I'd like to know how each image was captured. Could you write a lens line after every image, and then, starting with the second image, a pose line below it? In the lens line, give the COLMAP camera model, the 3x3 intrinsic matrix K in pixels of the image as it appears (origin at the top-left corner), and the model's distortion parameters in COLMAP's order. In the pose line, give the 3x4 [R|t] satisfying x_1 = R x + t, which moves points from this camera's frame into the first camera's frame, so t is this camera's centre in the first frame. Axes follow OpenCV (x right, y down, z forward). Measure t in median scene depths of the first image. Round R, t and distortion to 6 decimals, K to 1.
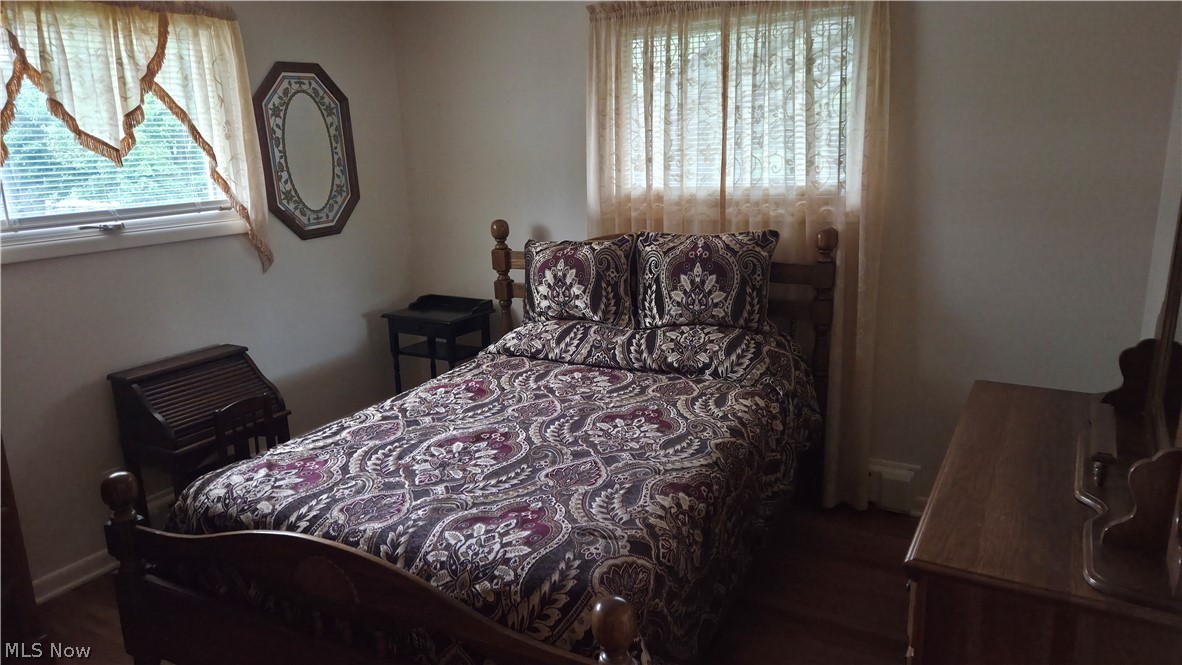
lens RADIAL K [[792.5, 0, 588.3], [0, 792.5, 332.3], [0, 0, 1]] dist [0.078389, -0.080062]
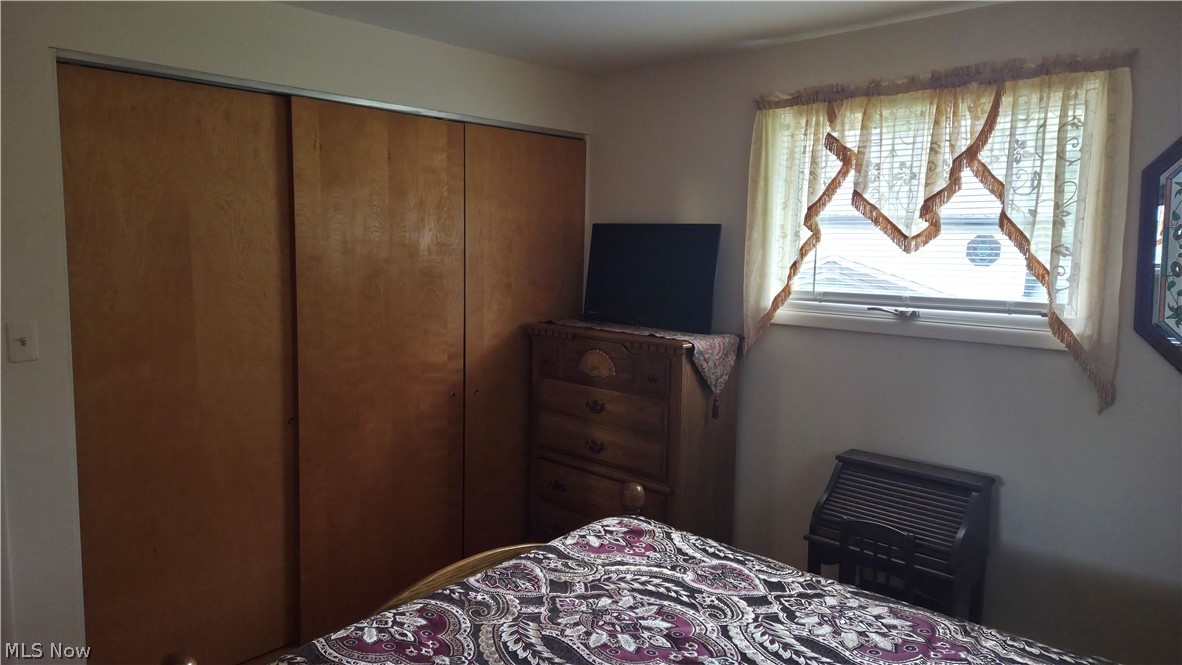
lens RADIAL K [[792.5, 0, 588.3], [0, 792.5, 332.3], [0, 0, 1]] dist [0.078389, -0.080062]
pose [[-0.239562, 0.139653, -0.960785, 0.523367], [-0.235905, 0.951571, 0.197134, -0.245786], [0.941785, 0.273880, -0.195015, 0.975123]]
